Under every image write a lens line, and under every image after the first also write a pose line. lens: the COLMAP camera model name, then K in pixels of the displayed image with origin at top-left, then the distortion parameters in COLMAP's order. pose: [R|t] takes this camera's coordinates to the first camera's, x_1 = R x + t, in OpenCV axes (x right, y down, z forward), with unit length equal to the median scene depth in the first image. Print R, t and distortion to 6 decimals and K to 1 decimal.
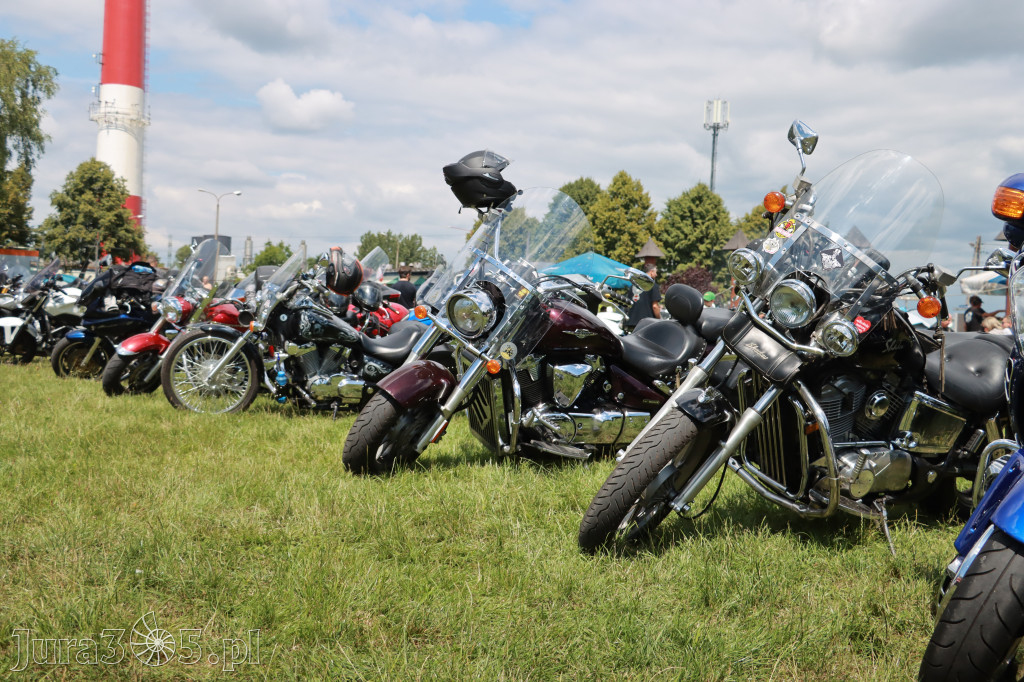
lens RADIAL K [[1069.3, 0, 512.0], [0, 1069.3, 341.0], [0, 0, 1]] dist [-0.001293, -0.000740]
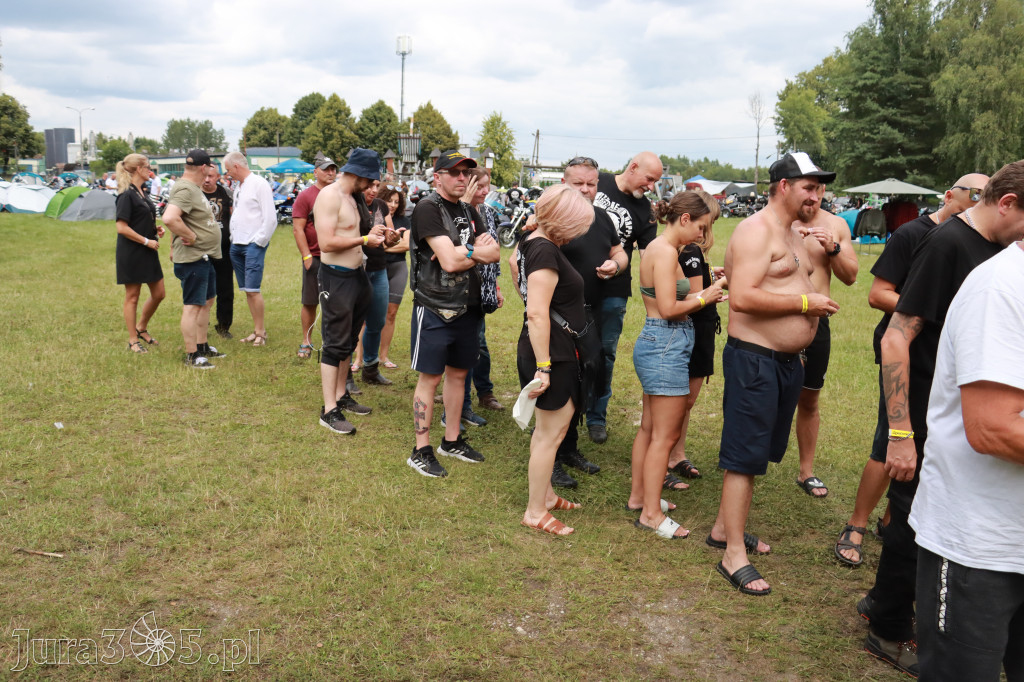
lens RADIAL K [[841.7, 0, 507.1], [0, 841.7, 343.2], [0, 0, 1]] dist [-0.166596, 0.141435]
pose [[0.968221, -0.069971, 0.240109, 0.027422], [0.025083, 0.982392, 0.185138, -0.004345], [-0.248836, -0.173232, 0.952928, -0.392449]]
